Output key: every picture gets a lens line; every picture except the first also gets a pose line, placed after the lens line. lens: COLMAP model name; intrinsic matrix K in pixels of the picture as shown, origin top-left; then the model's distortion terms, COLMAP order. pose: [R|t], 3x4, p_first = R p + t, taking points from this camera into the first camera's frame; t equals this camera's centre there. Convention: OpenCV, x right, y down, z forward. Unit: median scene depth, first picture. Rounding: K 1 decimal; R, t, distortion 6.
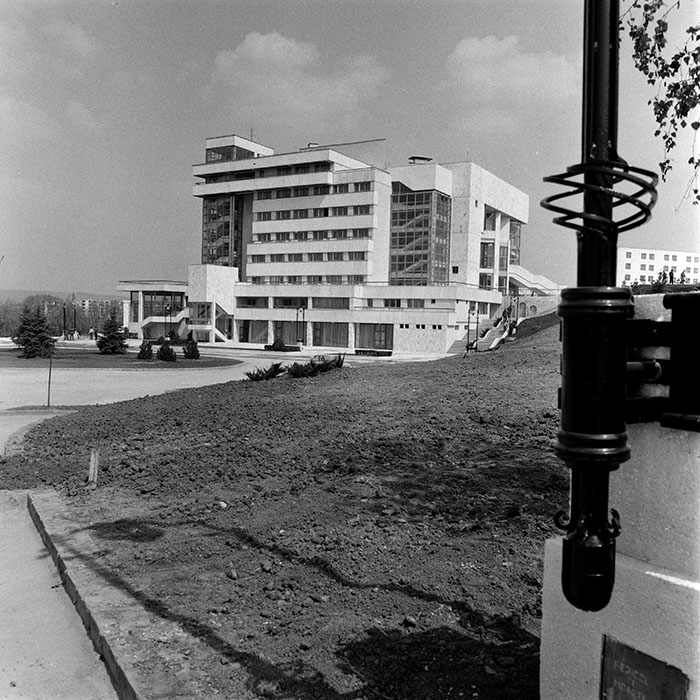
lens RADIAL K [[716.2, 0, 335.5], [0, 716.2, 357.8], [0, 0, 1]] dist [-0.071163, 0.091190]
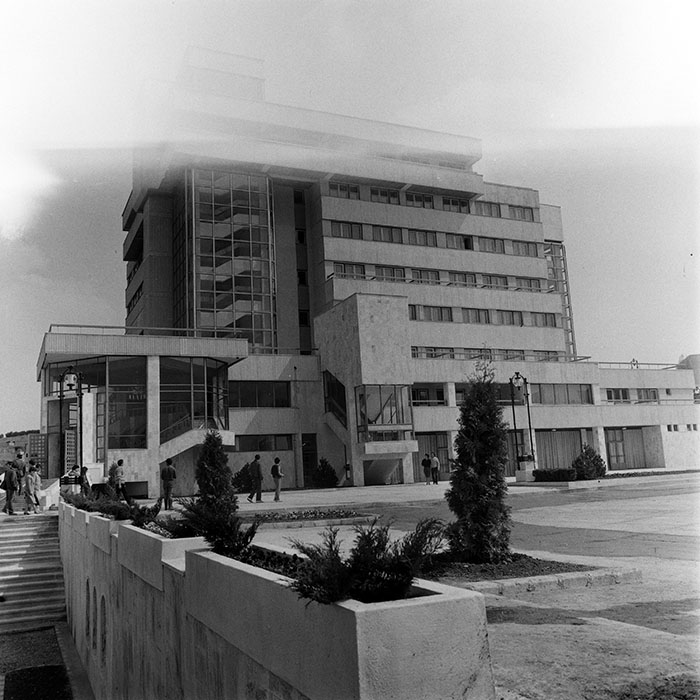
lens RADIAL K [[716.2, 0, 335.5], [0, 716.2, 357.8], [0, 0, 1]] dist [-0.071163, 0.091190]
pose [[0.570074, 0.081545, 0.817536, -0.535144], [0.111930, 0.978076, -0.175608, -0.024885], [-0.813933, 0.191617, 0.548449, 0.792789]]
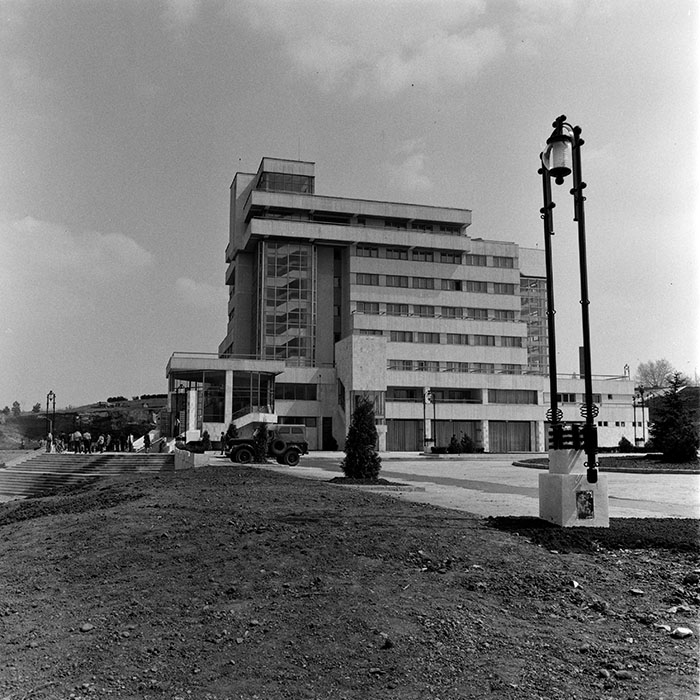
lens RADIAL K [[716.2, 0, 335.5], [0, 716.2, 357.8], [0, 0, 1]] dist [-0.071163, 0.091190]
pose [[0.694837, 0.067490, 0.715994, -0.682870], [0.053226, 0.988030, -0.144786, -0.013756], [-0.717195, 0.138713, 0.682927, 0.561818]]
